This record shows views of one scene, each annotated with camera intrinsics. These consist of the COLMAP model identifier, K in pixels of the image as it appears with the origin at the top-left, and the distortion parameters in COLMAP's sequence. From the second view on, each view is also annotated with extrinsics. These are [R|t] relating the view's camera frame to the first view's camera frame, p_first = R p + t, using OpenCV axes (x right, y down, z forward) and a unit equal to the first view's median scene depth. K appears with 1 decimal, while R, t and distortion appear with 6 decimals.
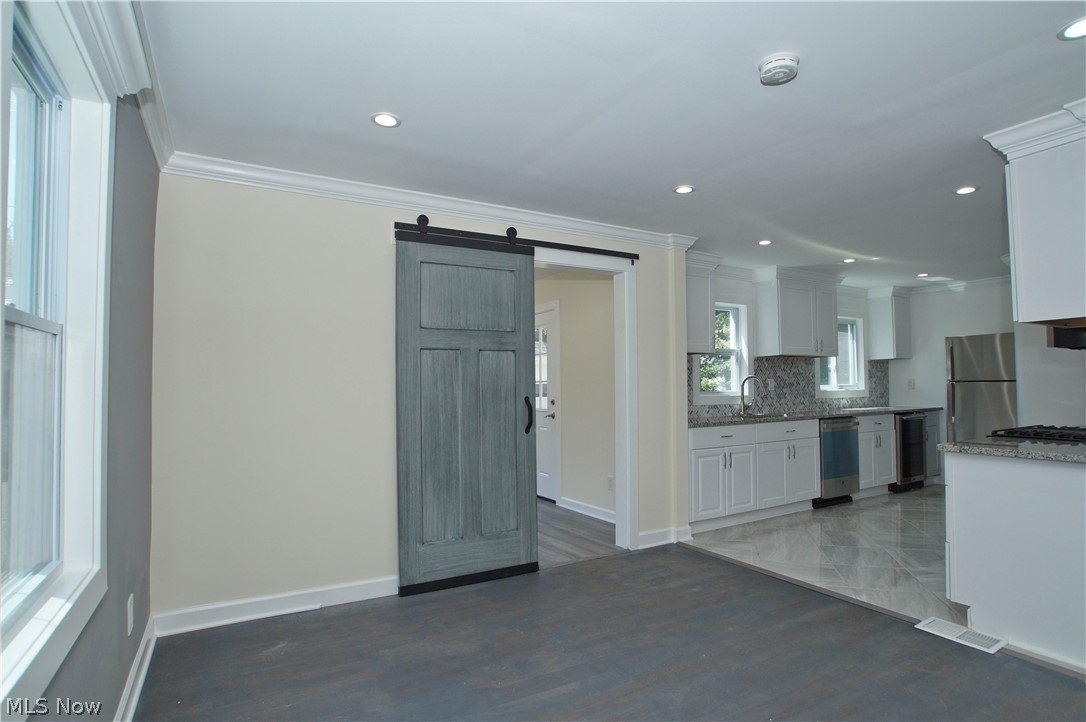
lens RADIAL K [[531.3, 0, 544.7], [0, 531.3, 366.6], [0, 0, 1]] dist [-0.025407, 0.002438]
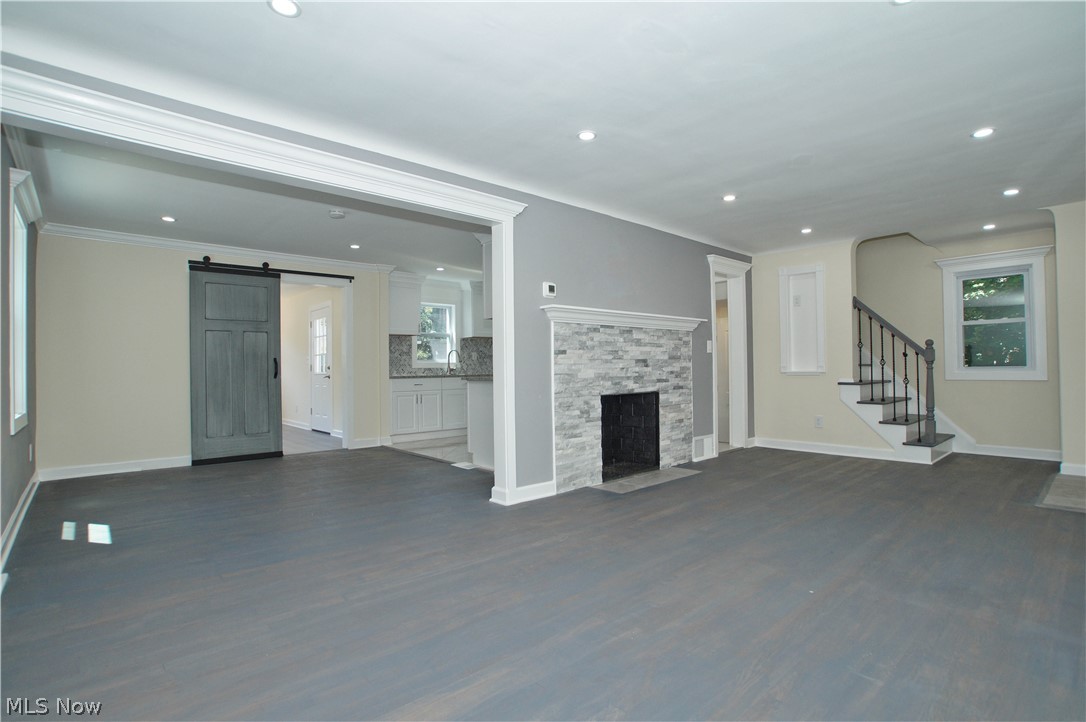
lens RADIAL K [[531.3, 0, 541.0], [0, 531.3, 361.1], [0, 0, 1]] dist [-0.025407, 0.002438]
pose [[0.984875, 0.000977, 0.173265, 0.537898], [-0.003740, 0.999871, 0.015618, 0.036093], [-0.173227, -0.016030, 0.984751, -0.894067]]
